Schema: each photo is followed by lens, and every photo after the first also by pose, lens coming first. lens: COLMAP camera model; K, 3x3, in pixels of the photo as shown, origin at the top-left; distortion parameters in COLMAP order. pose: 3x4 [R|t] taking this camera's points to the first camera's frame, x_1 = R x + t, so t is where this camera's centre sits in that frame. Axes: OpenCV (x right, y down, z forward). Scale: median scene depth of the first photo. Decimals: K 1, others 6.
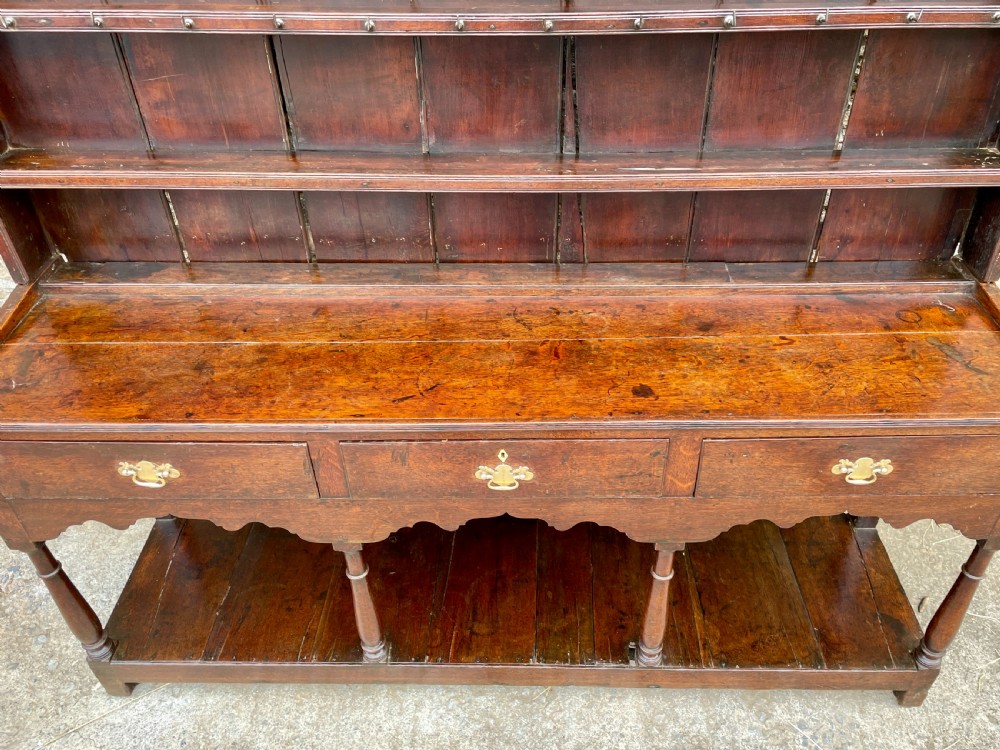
lens RADIAL K [[780.2, 0, 528.4], [0, 780.2, 375.1], [0, 0, 1]] dist [0.068705, -0.080301]
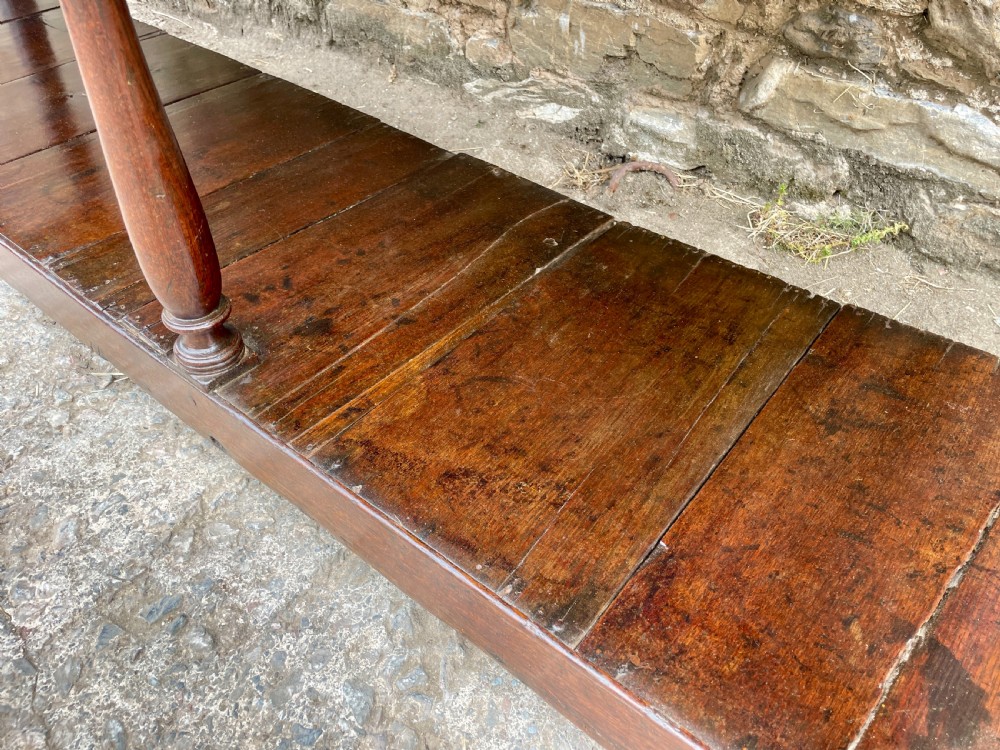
lens RADIAL K [[761.7, 0, 510.7], [0, 761.7, 370.7], [0, 0, 1]] dist [0.080166, -0.108733]
pose [[0.788317, 0.419977, -0.449639, 0.511035], [-0.389517, 0.906362, 0.163659, 0.288622], [0.476269, 0.046127, 0.878089, 0.870540]]
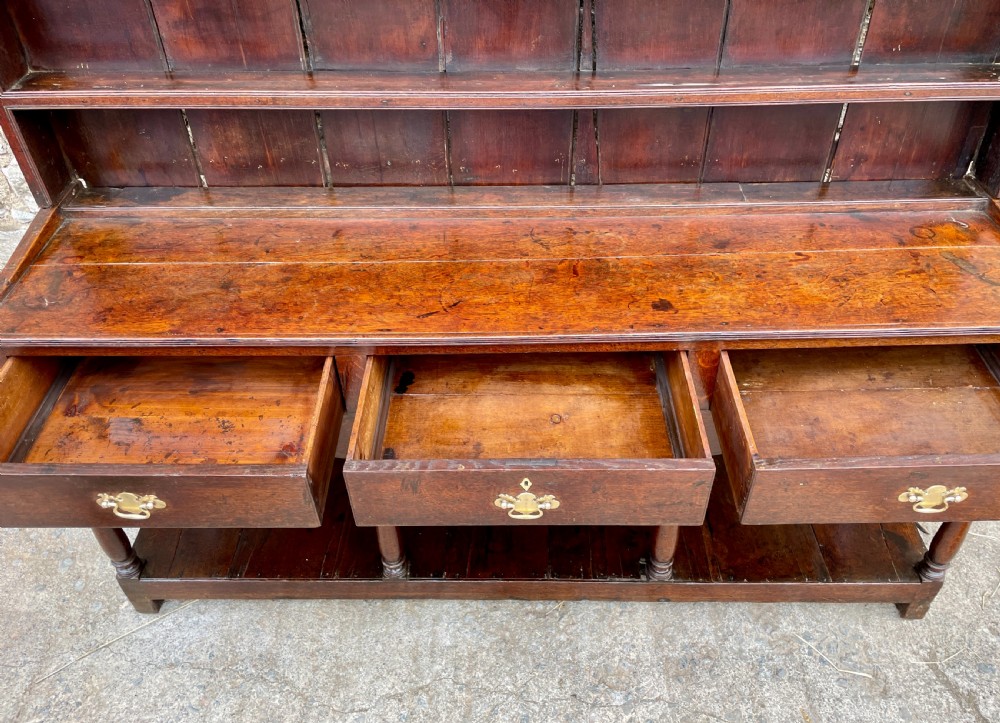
lens RADIAL K [[785.2, 0, 511.9], [0, 785.2, 368.8], [0, 0, 1]] dist [0.068882, -0.081538]
pose [[0.999971, -0.006676, -0.003645, -0.041226], [0.006855, 0.998654, 0.051404, 0.043909], [0.003297, -0.051428, 0.998671, -0.027101]]
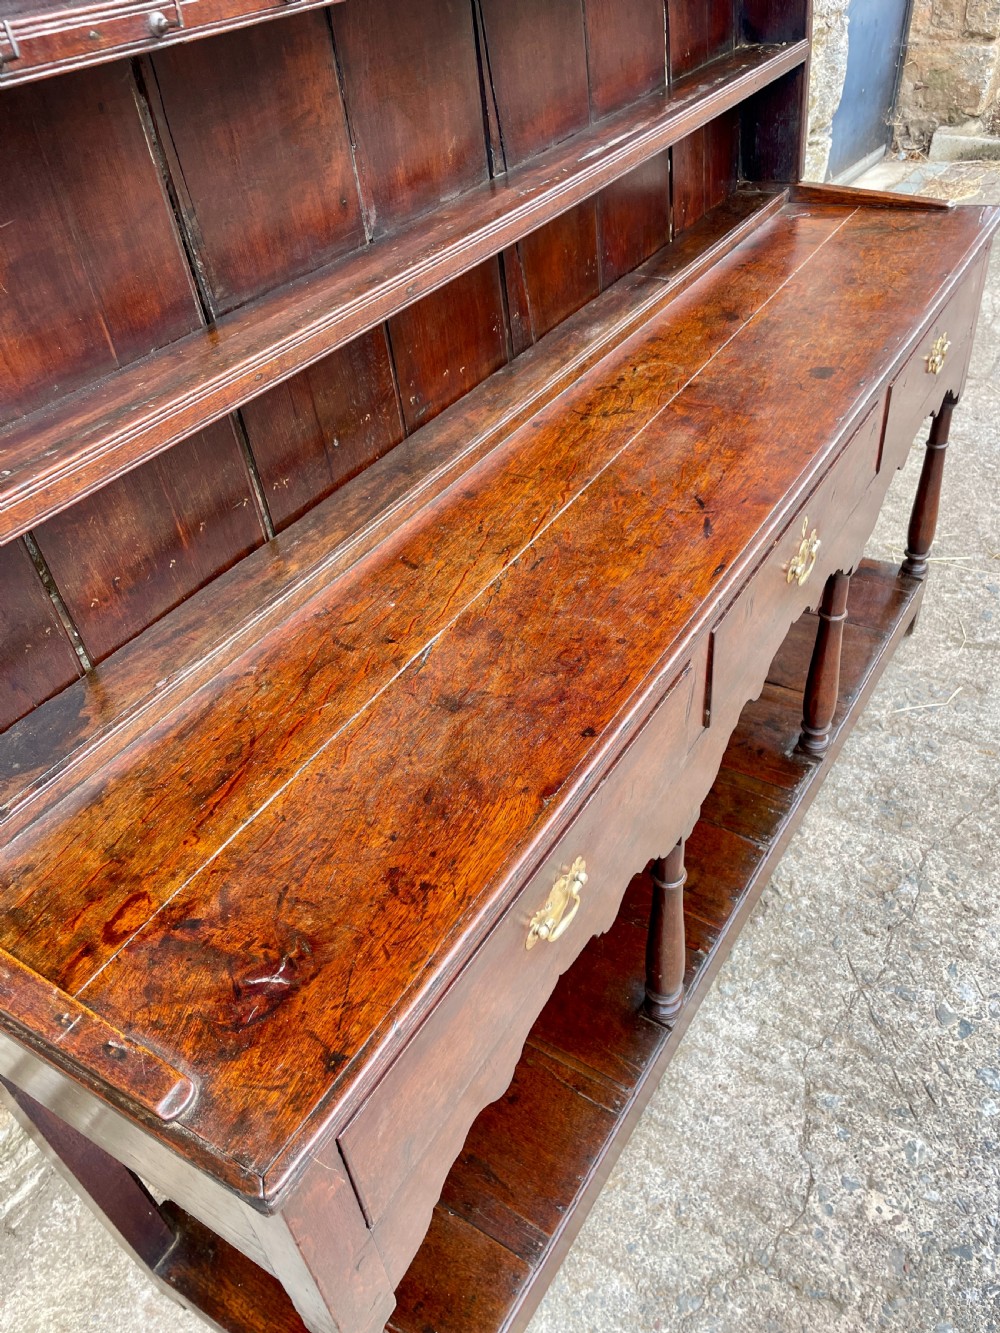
lens RADIAL K [[1015.4, 0, 500.3], [0, 1015.4, 670.6], [0, 0, 1]] dist [0.080166, -0.108733]
pose [[0.530809, -0.574560, 0.622995, -0.743190], [0.593964, 0.776567, 0.210119, -0.137685], [-0.604524, 0.258504, 0.753476, 0.444123]]
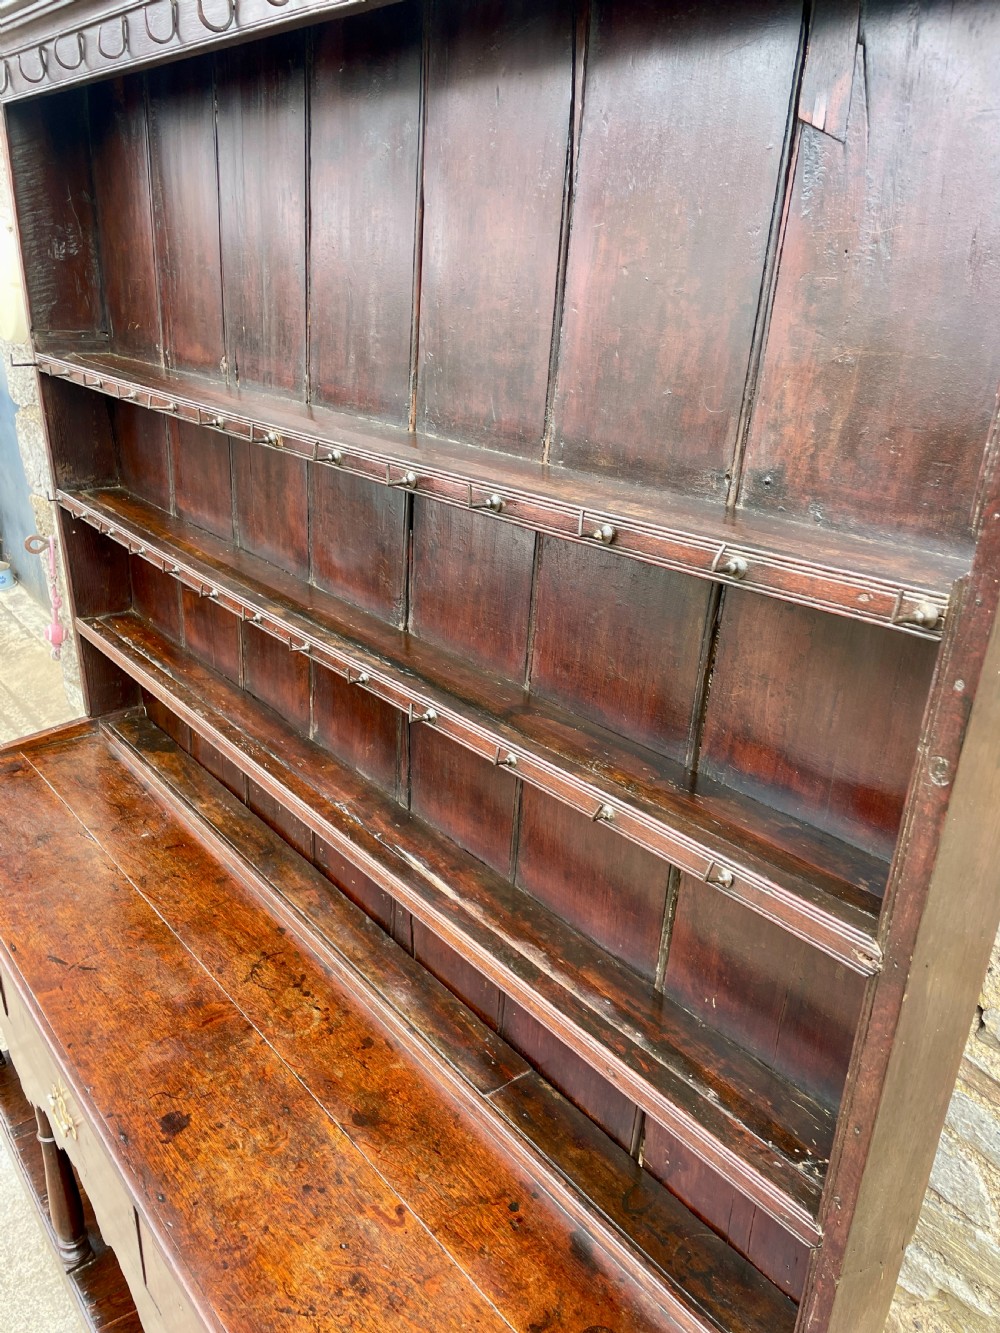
lens RADIAL K [[1015.4, 0, 511.7], [0, 1015.4, 672.2], [0, 0, 1]] dist [0.080166, -0.108733]
pose [[0.629689, 0.309967, -0.712328, 0.789600], [-0.511439, 0.855607, -0.079791, -0.370443], [0.584741, 0.414556, 0.697296, 0.312842]]
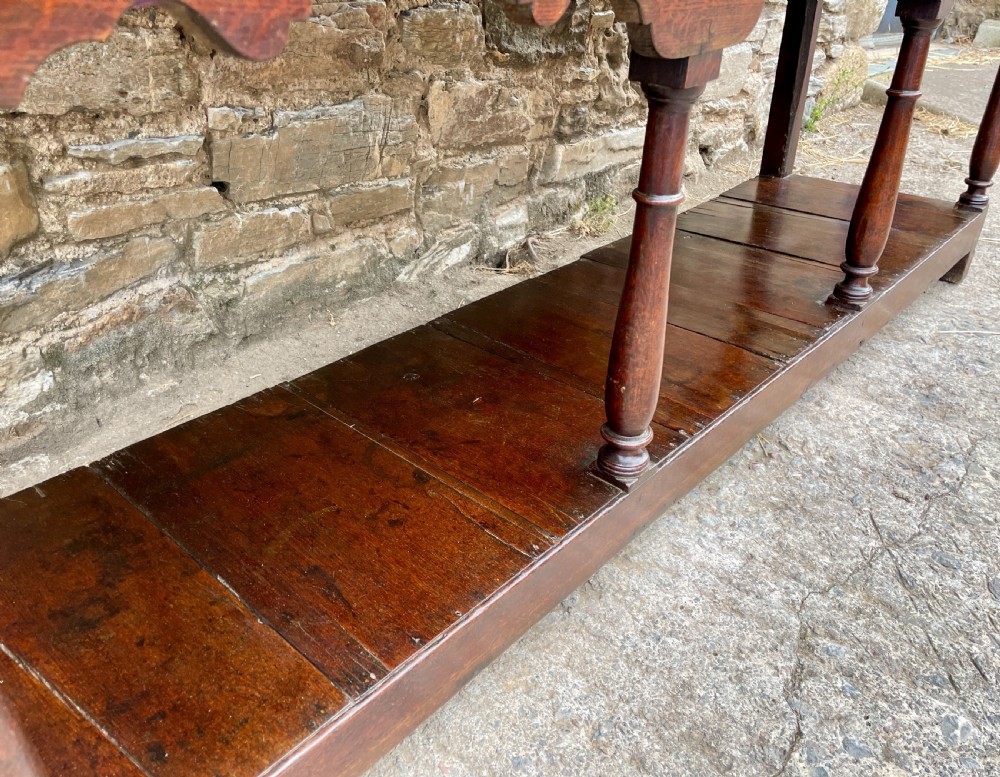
lens RADIAL K [[798.9, 0, 481.0], [0, 798.9, 404.4], [0, 0, 1]] dist [0.078501, -0.109145]
pose [[0.672321, -0.382583, 0.633731, -0.647648], [0.458511, 0.887323, 0.049245, 0.299872], [-0.581164, 0.257464, 0.771985, 0.779115]]
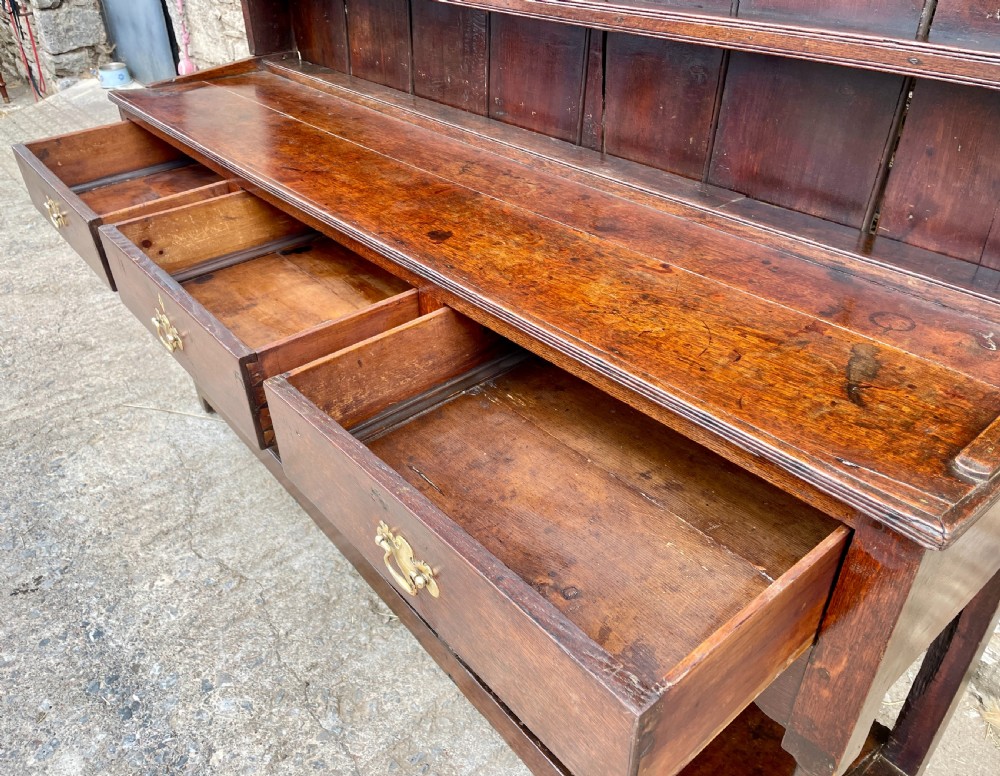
lens RADIAL K [[789.2, 0, 476.1], [0, 789.2, 383.2], [0, 0, 1]] dist [0.073852, -0.097974]
pose [[0.622123, 0.416275, -0.663083, 0.695413], [-0.478223, 0.872625, 0.099140, 0.049620], [0.619892, 0.255424, 0.741952, 0.403414]]
